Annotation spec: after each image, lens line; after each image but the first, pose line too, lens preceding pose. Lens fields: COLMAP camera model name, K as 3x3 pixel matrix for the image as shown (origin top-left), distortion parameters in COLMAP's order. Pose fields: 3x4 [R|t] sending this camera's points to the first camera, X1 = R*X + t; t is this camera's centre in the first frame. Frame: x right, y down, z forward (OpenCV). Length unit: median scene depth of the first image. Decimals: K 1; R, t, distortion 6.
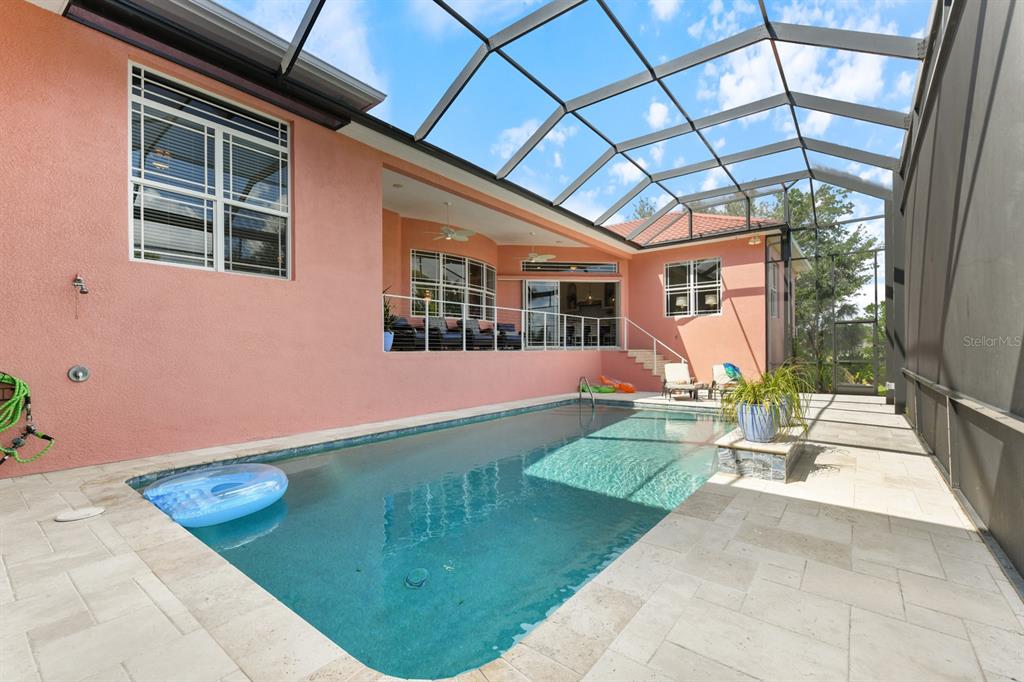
lens RADIAL K [[448.6, 0, 512.0], [0, 448.6, 341.0], [0, 0, 1]] dist [0.001700, 0.000136]
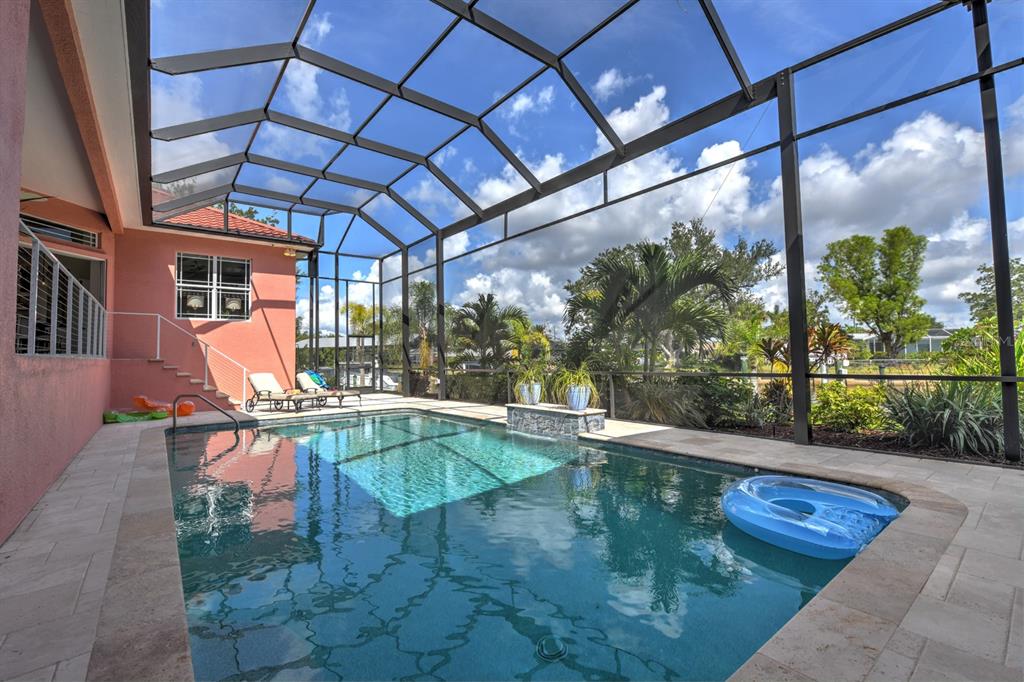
lens RADIAL K [[443.9, 0, 512.0], [0, 443.9, 341.0], [0, 0, 1]] dist [-0.014414, -0.000121]
pose [[0.227148, 0.038802, 0.973087, -0.298925], [-0.006115, 0.999243, -0.038418, 0.013529], [-0.973841, 0.002776, 0.227213, 0.260767]]
